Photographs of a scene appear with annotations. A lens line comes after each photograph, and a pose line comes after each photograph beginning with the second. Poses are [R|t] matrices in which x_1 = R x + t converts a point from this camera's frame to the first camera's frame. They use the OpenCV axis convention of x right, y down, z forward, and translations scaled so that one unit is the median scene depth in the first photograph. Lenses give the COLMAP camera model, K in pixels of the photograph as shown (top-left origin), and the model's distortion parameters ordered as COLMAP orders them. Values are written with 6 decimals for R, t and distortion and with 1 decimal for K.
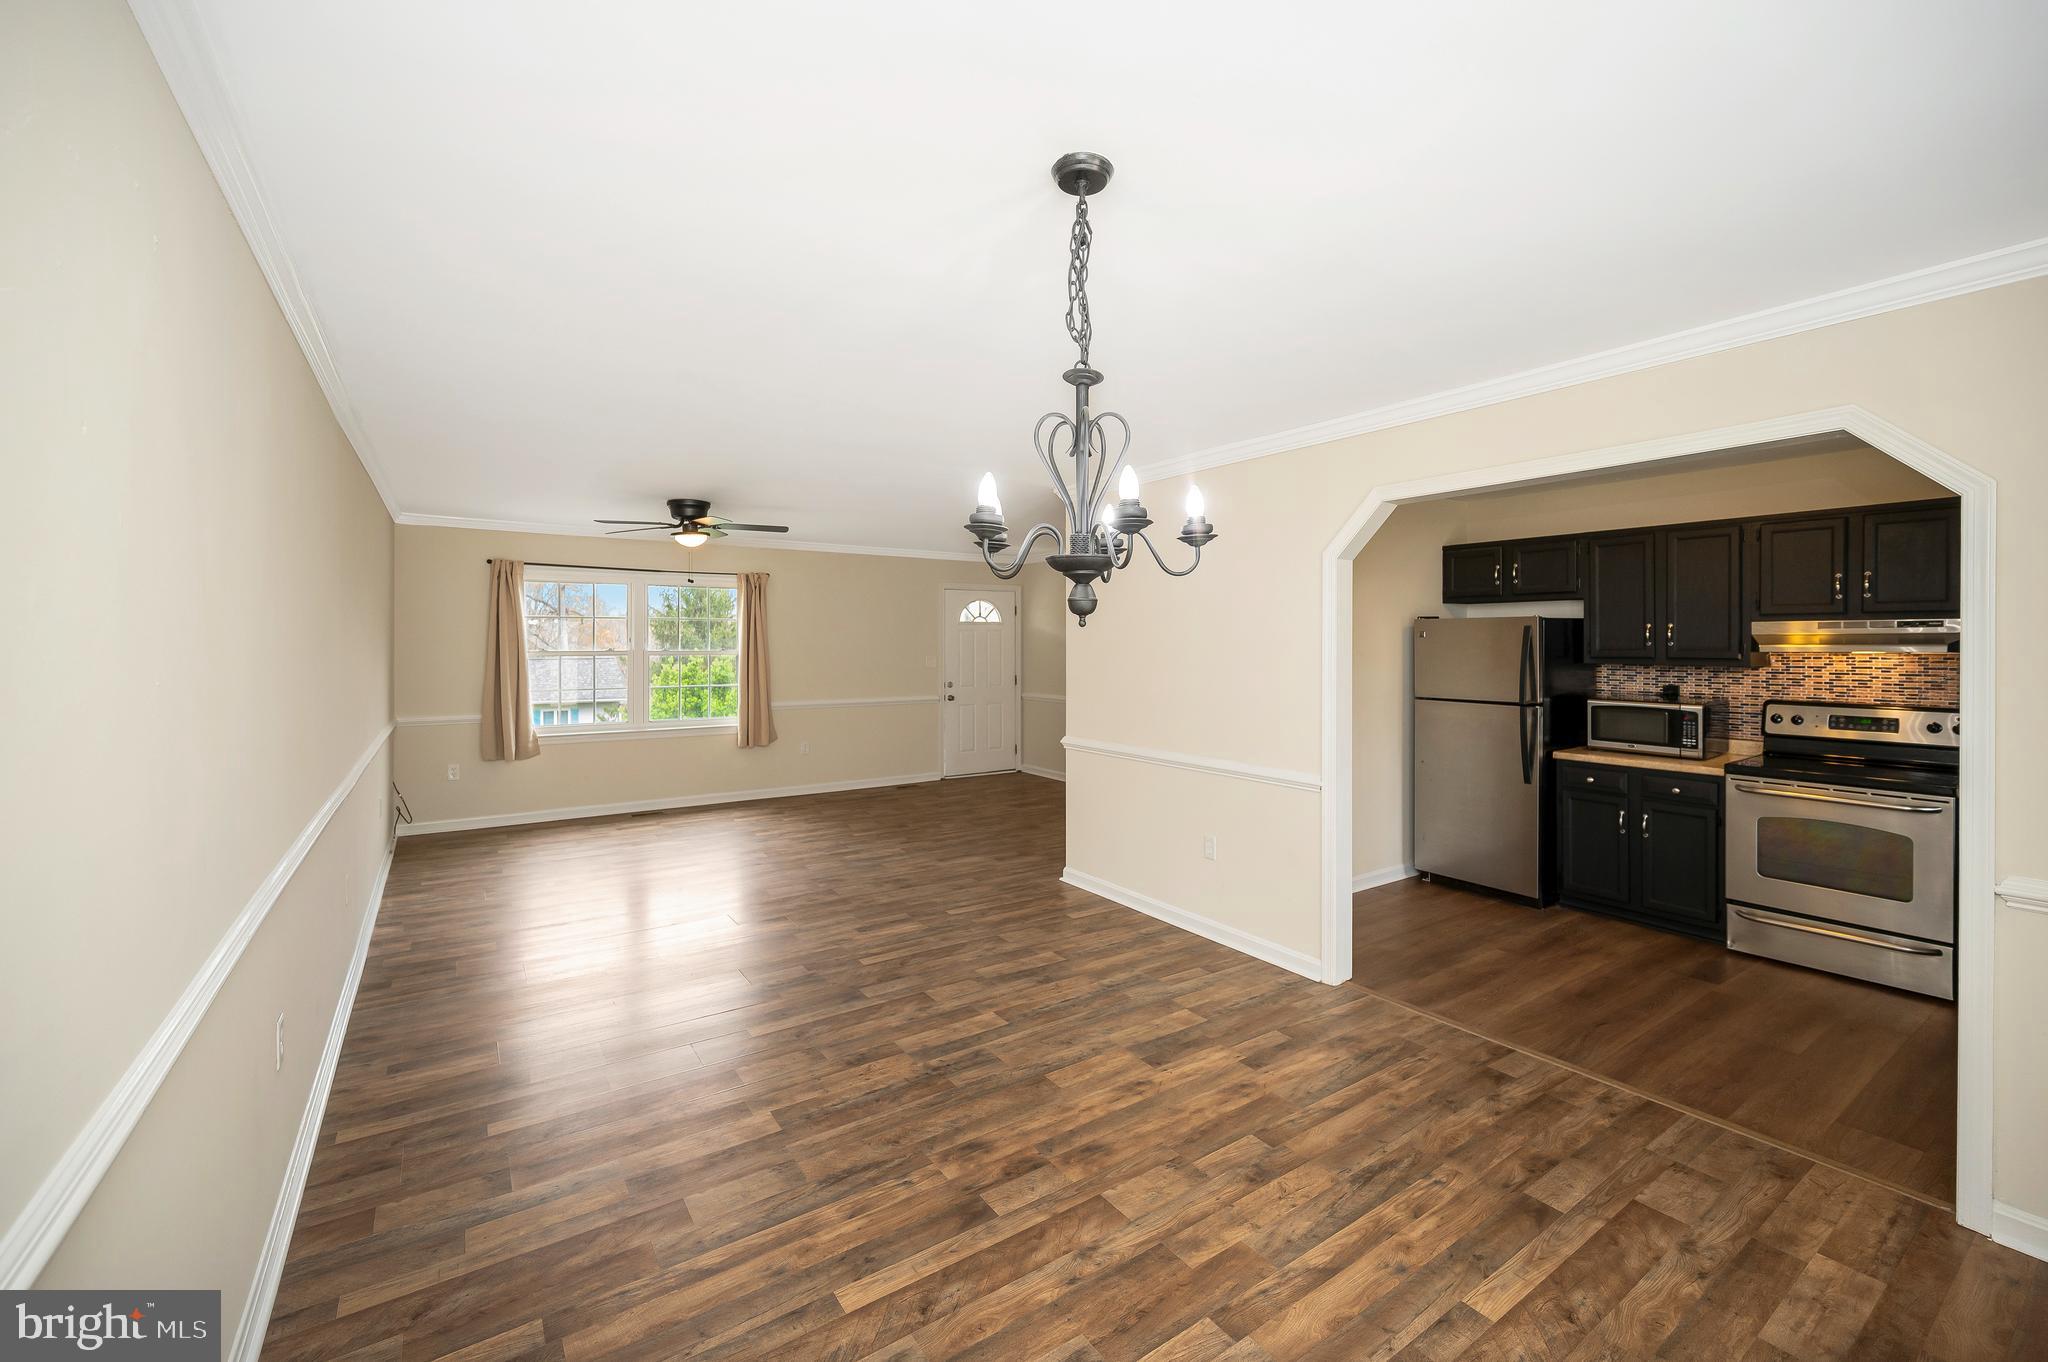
lens RADIAL K [[835.8, 0, 1030.2], [0, 835.8, 646.7], [0, 0, 1]] dist [0.001395, -0.000169]
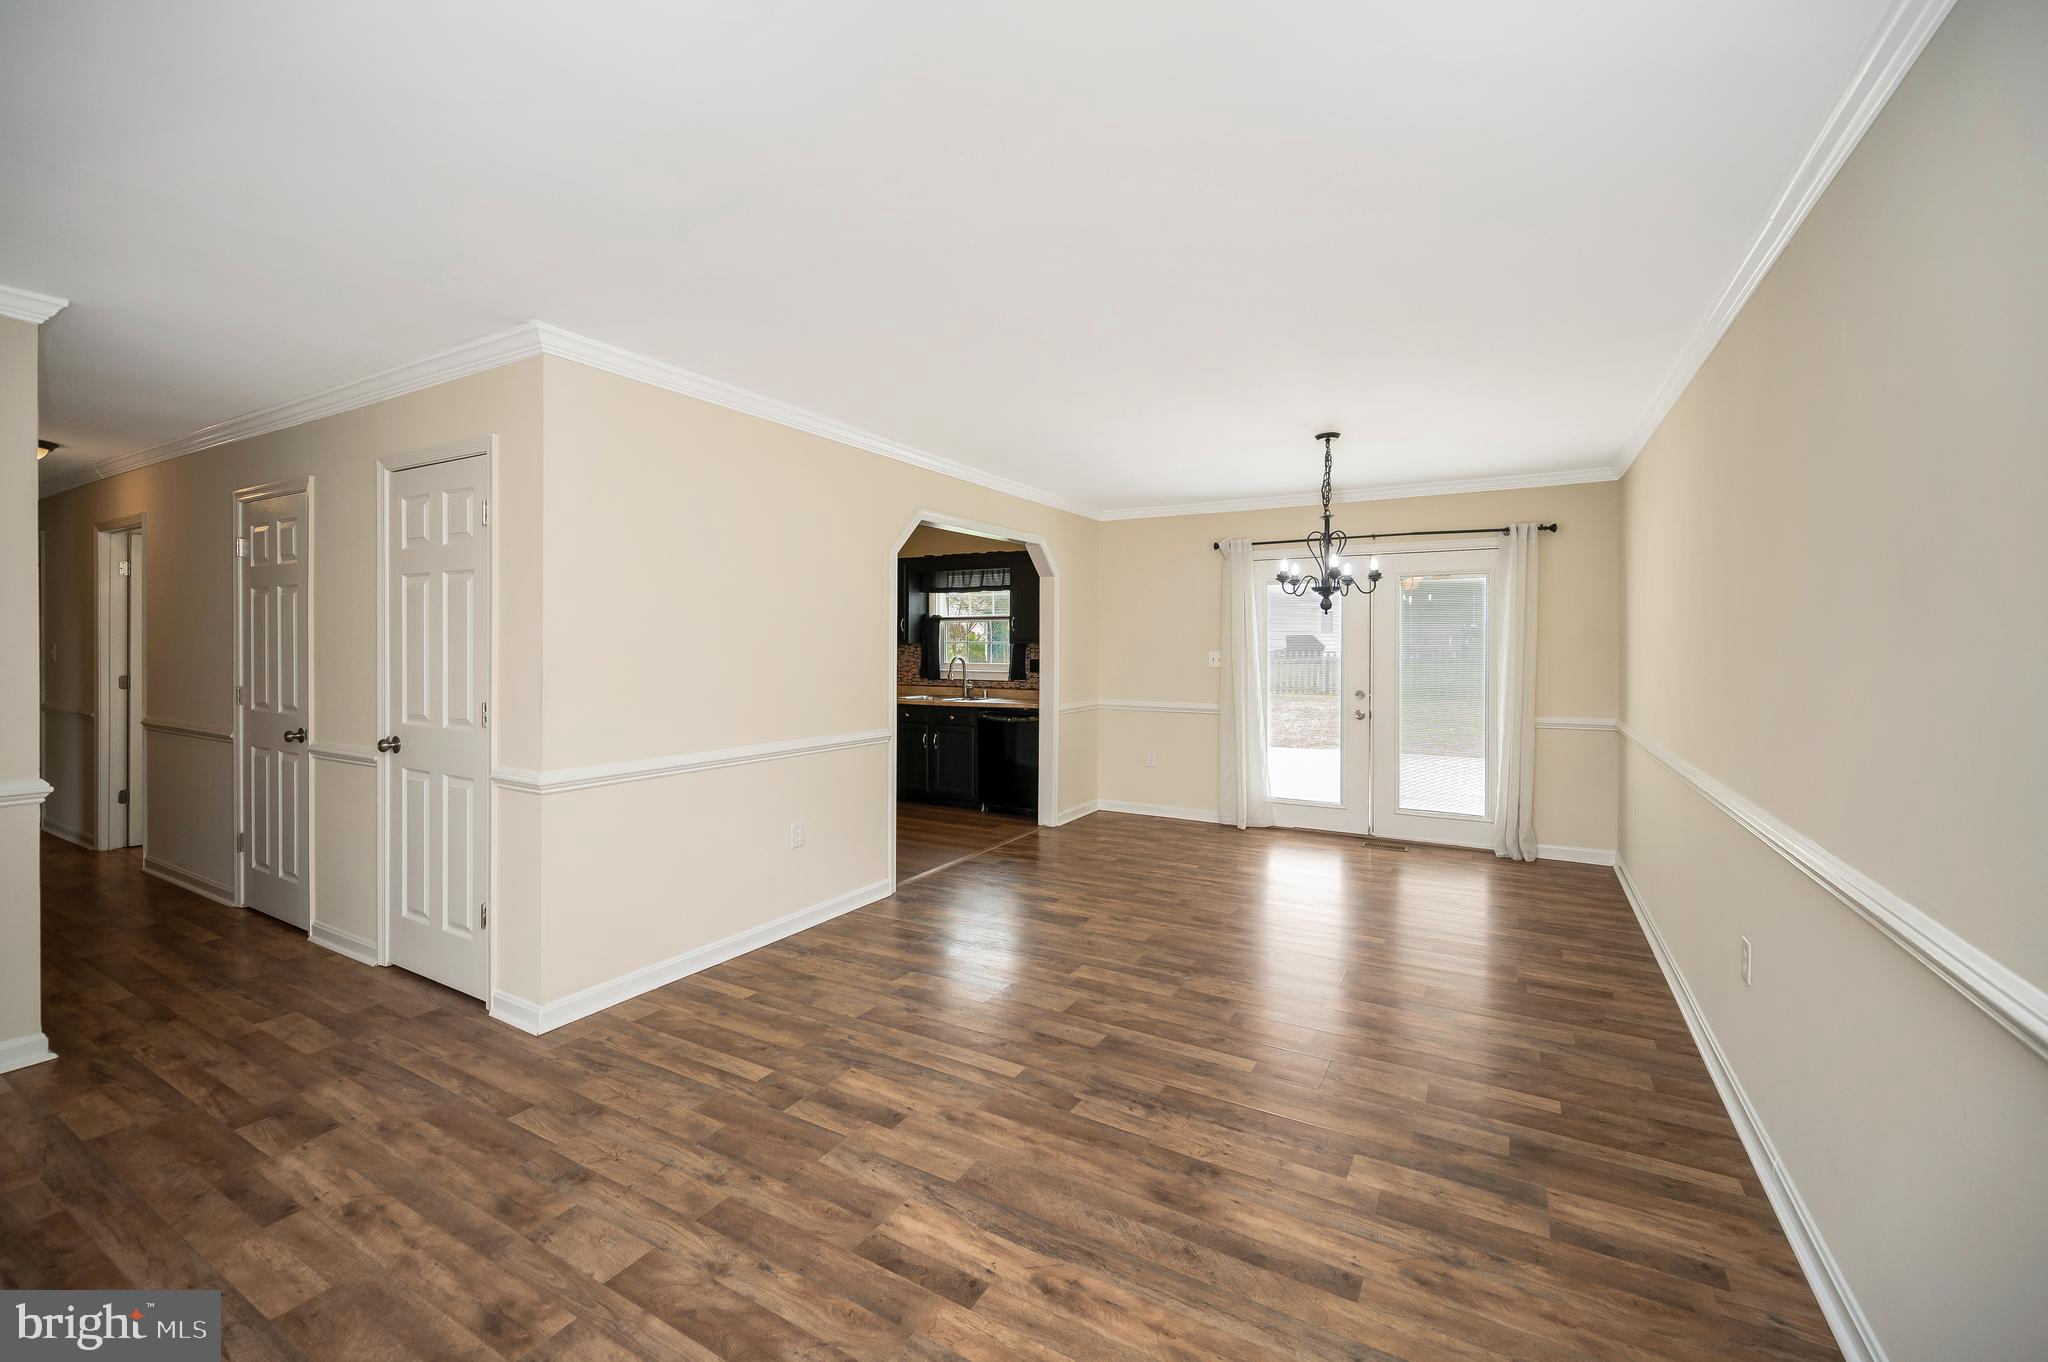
lens RADIAL K [[835.8, 0, 1030.2], [0, 835.8, 646.7], [0, 0, 1]] dist [0.001395, -0.000169]
pose [[-0.428510, -0.003372, 0.903531, -0.756214], [0.000632, 0.999992, 0.004032, 0.025563], [-0.903537, 0.002299, -0.428504, 1.183097]]
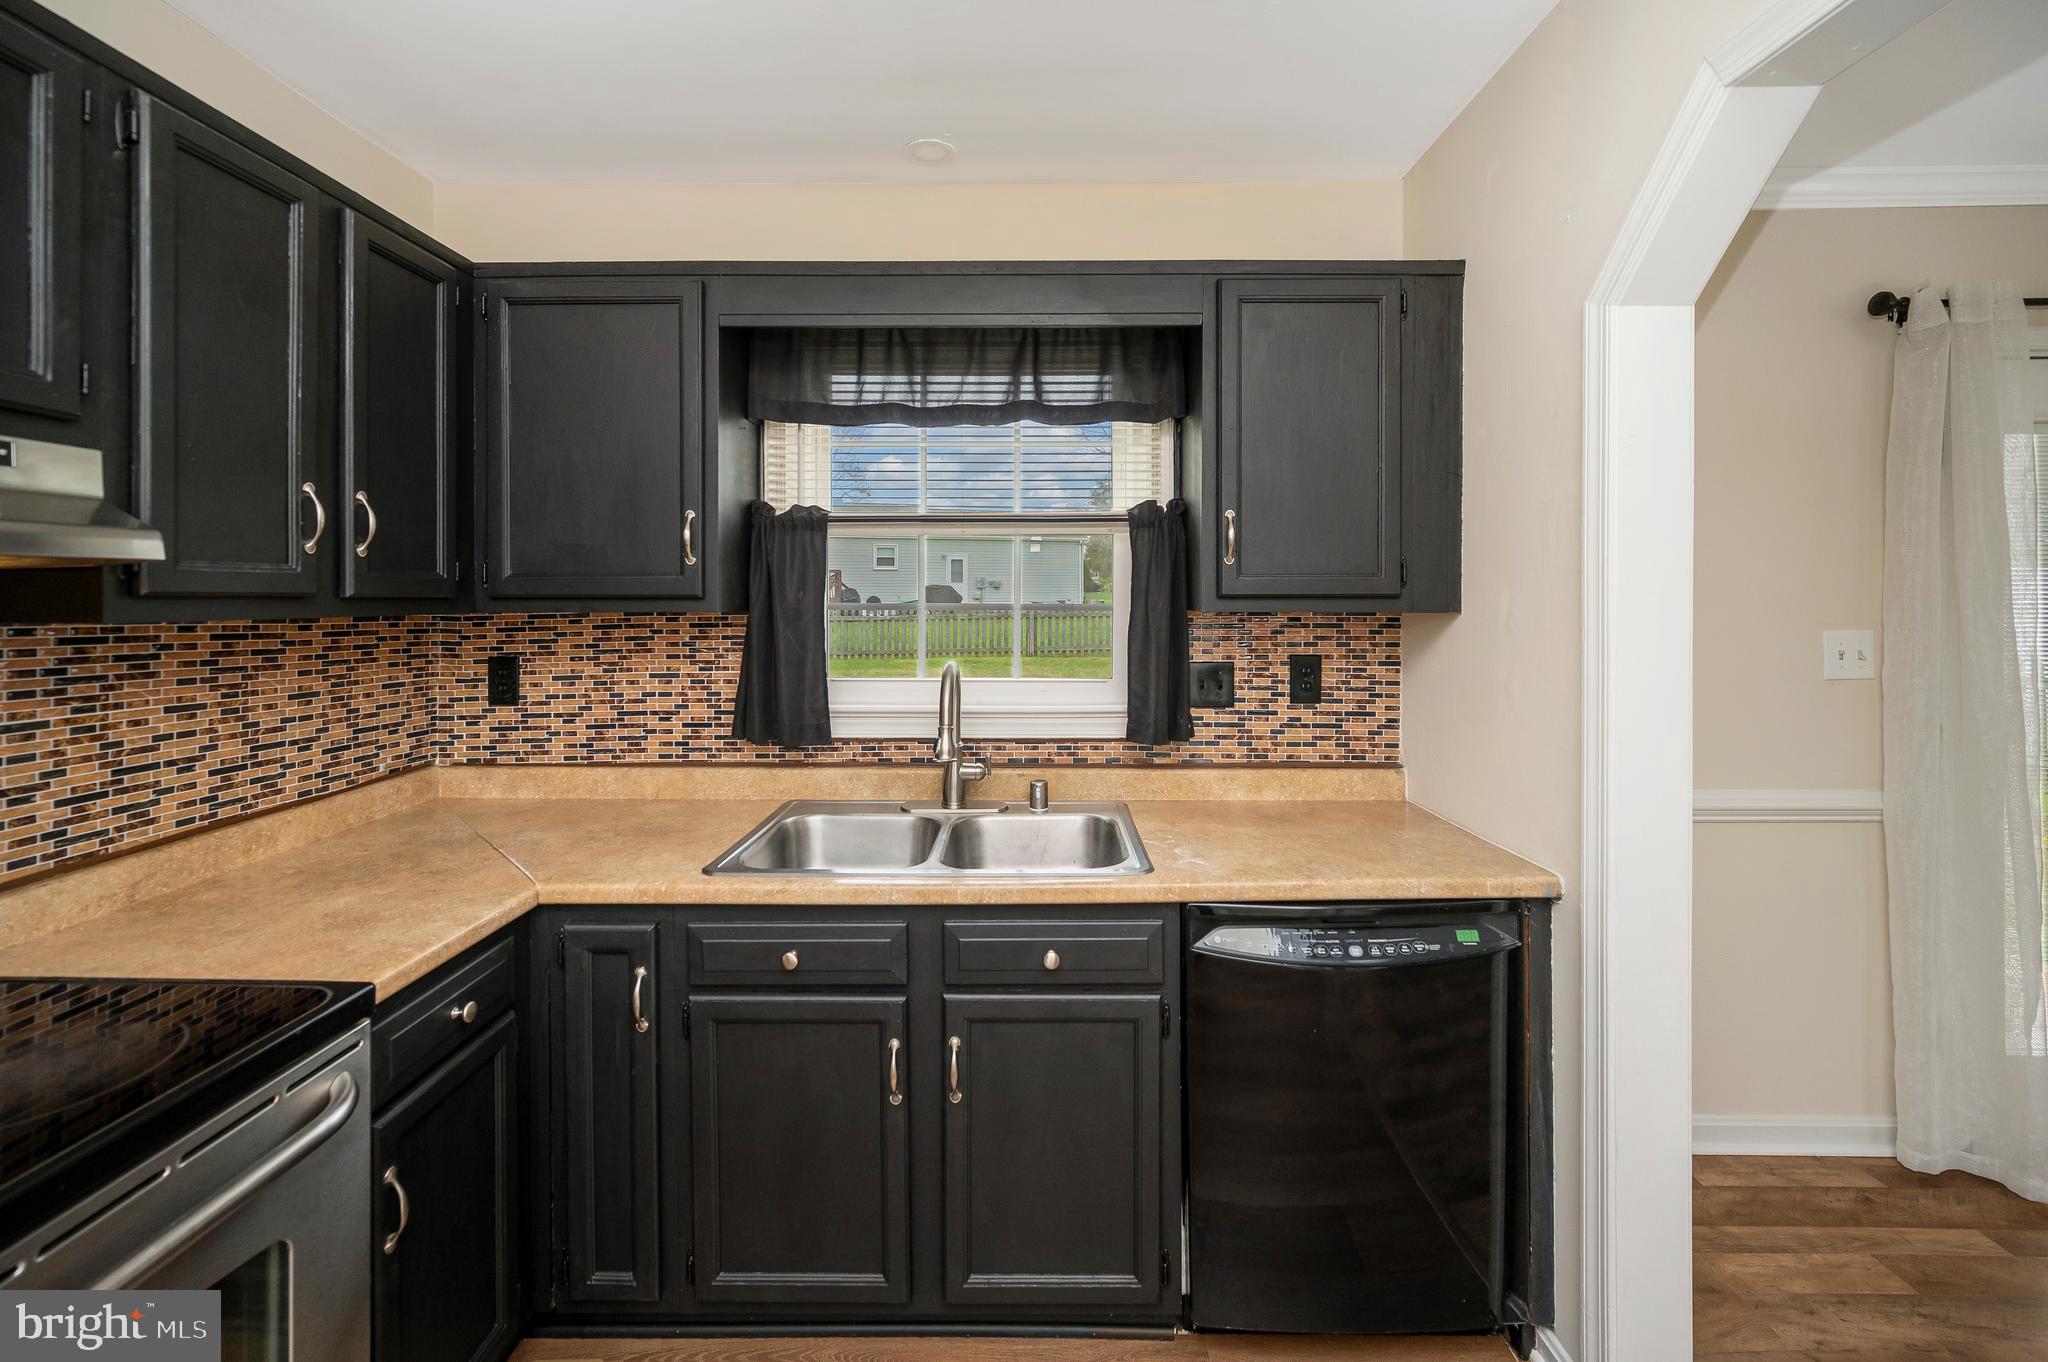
lens RADIAL K [[844.5, 0, 1035.2], [0, 844.5, 597.7], [0, 0, 1]] dist [0.000063, -0.000525]
pose [[-0.821429, -0.001473, 0.570309, 0.587333], [0.001716, 0.999986, 0.005054, 0.015615], [-0.570308, 0.005130, -0.821415, 0.921090]]
